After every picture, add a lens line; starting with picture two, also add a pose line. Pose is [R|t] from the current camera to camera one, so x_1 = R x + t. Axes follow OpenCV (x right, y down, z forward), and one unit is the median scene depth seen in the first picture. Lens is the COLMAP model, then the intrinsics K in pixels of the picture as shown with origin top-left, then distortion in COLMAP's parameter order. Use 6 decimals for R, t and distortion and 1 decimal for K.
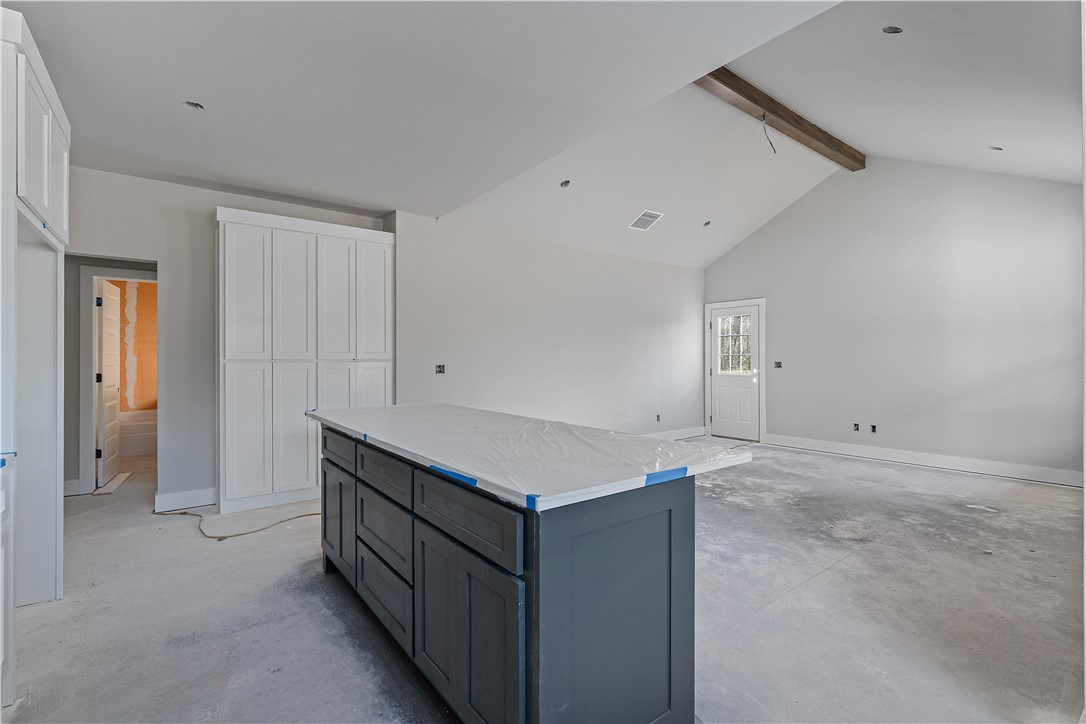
lens RADIAL K [[472.5, 0, 542.6], [0, 472.5, 365.4], [0, 0, 1]] dist [0.002986, -0.003658]
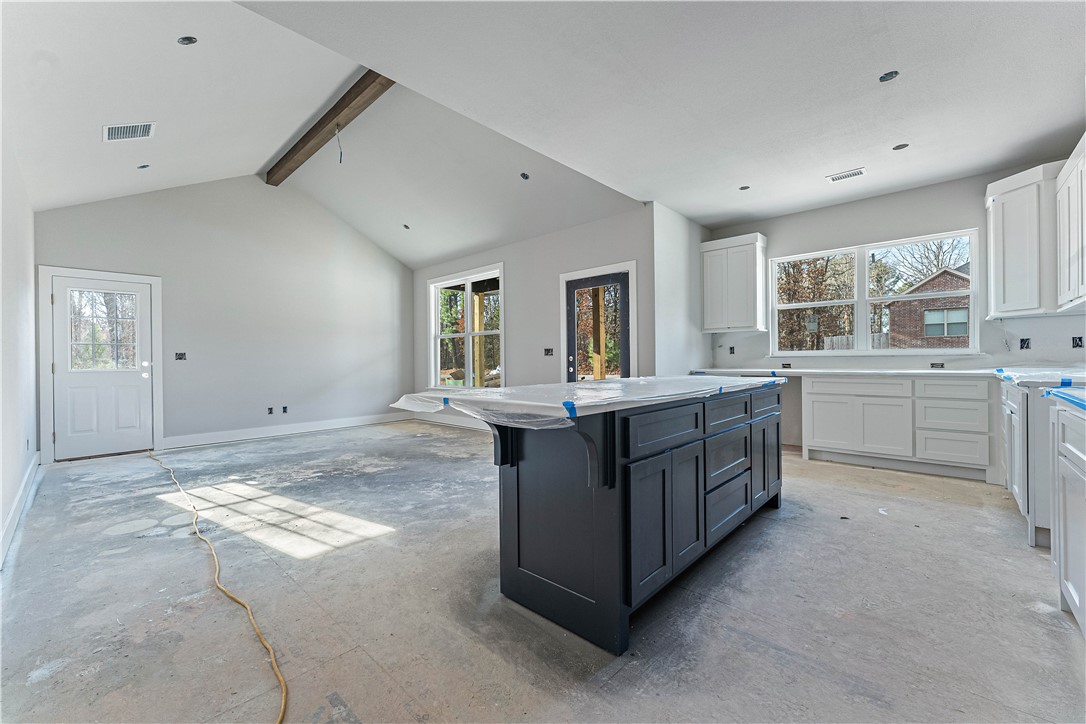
lens RADIAL K [[440.3, 0, 539.3], [0, 440.3, 358.9], [0, 0, 1]] dist [-0.000187, 0.000542]
pose [[-0.164418, 0.006451, 0.986370, -0.765692], [0.022951, 0.999733, -0.002713, 0.042386], [-0.986124, 0.022192, -0.164522, 0.896034]]
